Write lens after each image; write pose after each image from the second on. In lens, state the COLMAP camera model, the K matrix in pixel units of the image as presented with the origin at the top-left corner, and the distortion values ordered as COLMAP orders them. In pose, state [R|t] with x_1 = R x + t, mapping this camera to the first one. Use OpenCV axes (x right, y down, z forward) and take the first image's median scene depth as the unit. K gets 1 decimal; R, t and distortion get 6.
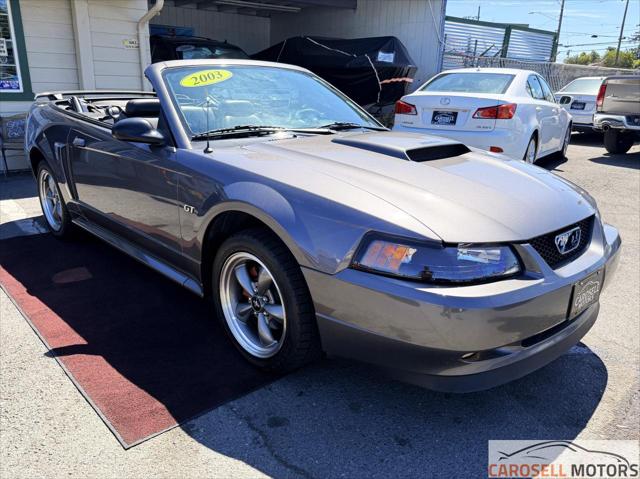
lens RADIAL K [[508.3, 0, 319.0], [0, 508.3, 259.5], [0, 0, 1]] dist [0.005321, -0.011299]
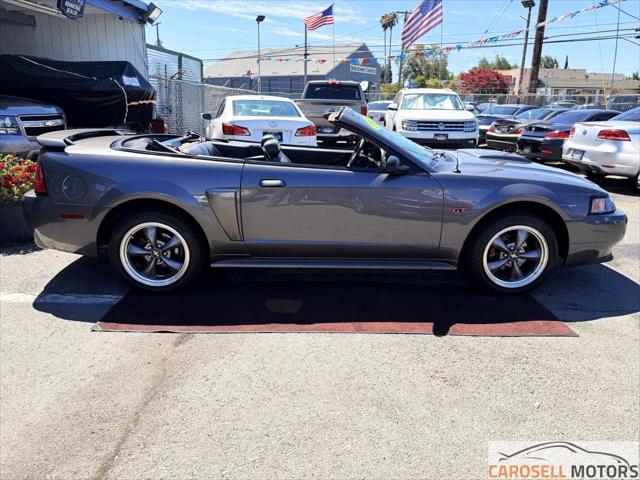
lens RADIAL K [[476.1, 0, 320.0], [0, 476.1, 240.0], [0, 0, 1]] dist [0.021711, -0.037730]
pose [[0.655162, -0.214845, 0.724296, -1.059391], [0.241019, 0.968055, 0.069137, -0.144686], [-0.716012, 0.129274, 0.686014, 0.228481]]
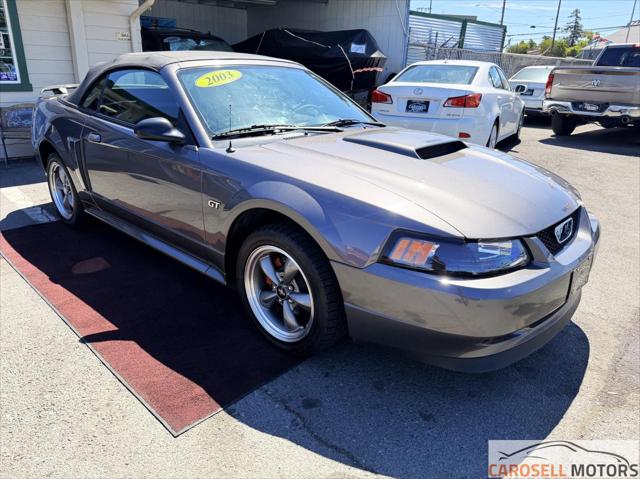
lens RADIAL K [[463.1, 0, 319.0], [0, 463.1, 235.9], [0, 0, 1]] dist [0.018320, -0.035490]
pose [[0.997790, -0.021358, 0.062928, -0.064715], [0.020472, 0.999683, 0.014687, -0.028943], [-0.063222, -0.013366, 0.997910, 0.005792]]
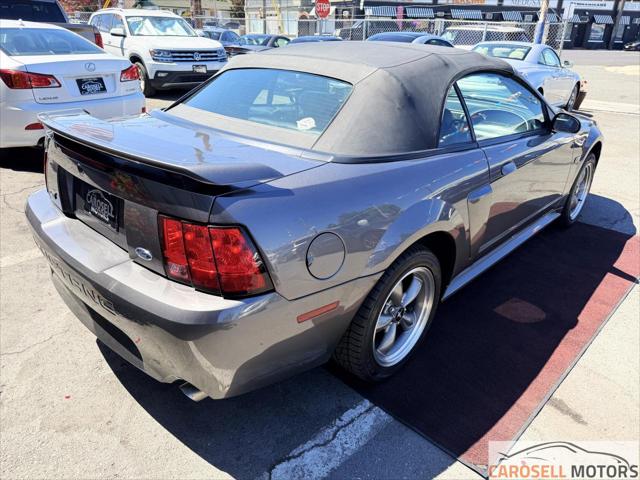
lens RADIAL K [[469.6, 0, 318.8], [0, 469.6, 225.4], [0, 0, 1]] dist [-0.005895, 0.003182]
pose [[-0.065678, -0.401039, 0.913704, -1.072431], [0.296786, 0.866390, 0.401605, -0.493548], [-0.952683, 0.297551, 0.062120, 1.155227]]
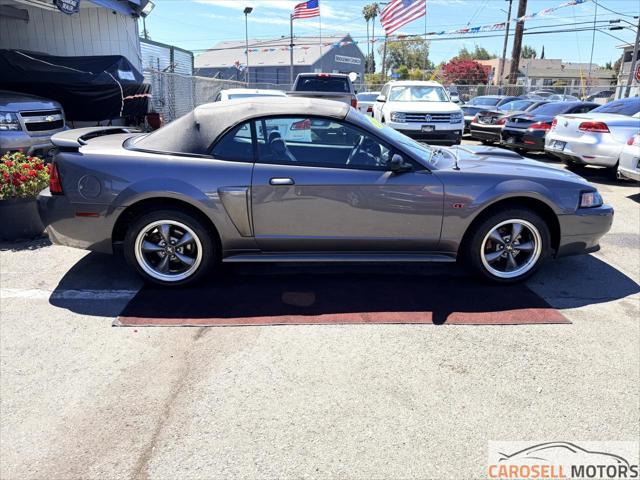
lens RADIAL K [[463.1, 0, 319.0], [0, 463.1, 236.4], [0, 0, 1]] dist [0.018320, -0.035490]
pose [[0.632514, -0.237779, 0.737148, -1.096655], [0.248904, 0.963632, 0.097263, -0.174938], [-0.733467, 0.121959, 0.668695, 0.245950]]
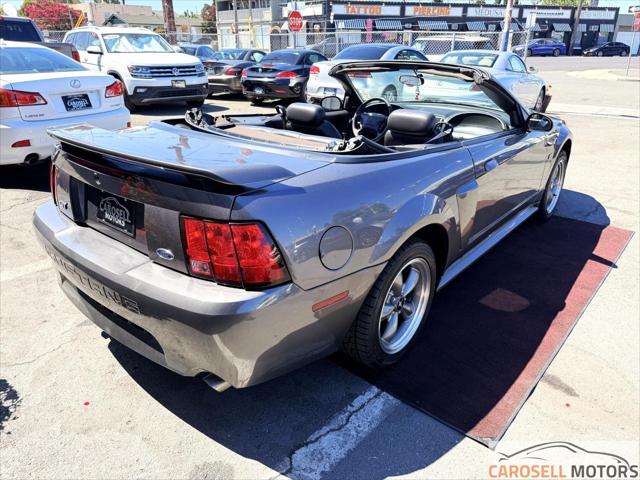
lens RADIAL K [[466.9, 0, 320.7], [0, 466.9, 218.8], [0, 0, 1]] dist [0.005496, -0.007287]
pose [[-0.128436, -0.364425, 0.922333, -1.106206], [0.313493, 0.867426, 0.386385, -0.503651], [-0.940865, 0.338771, 0.002836, 1.188205]]
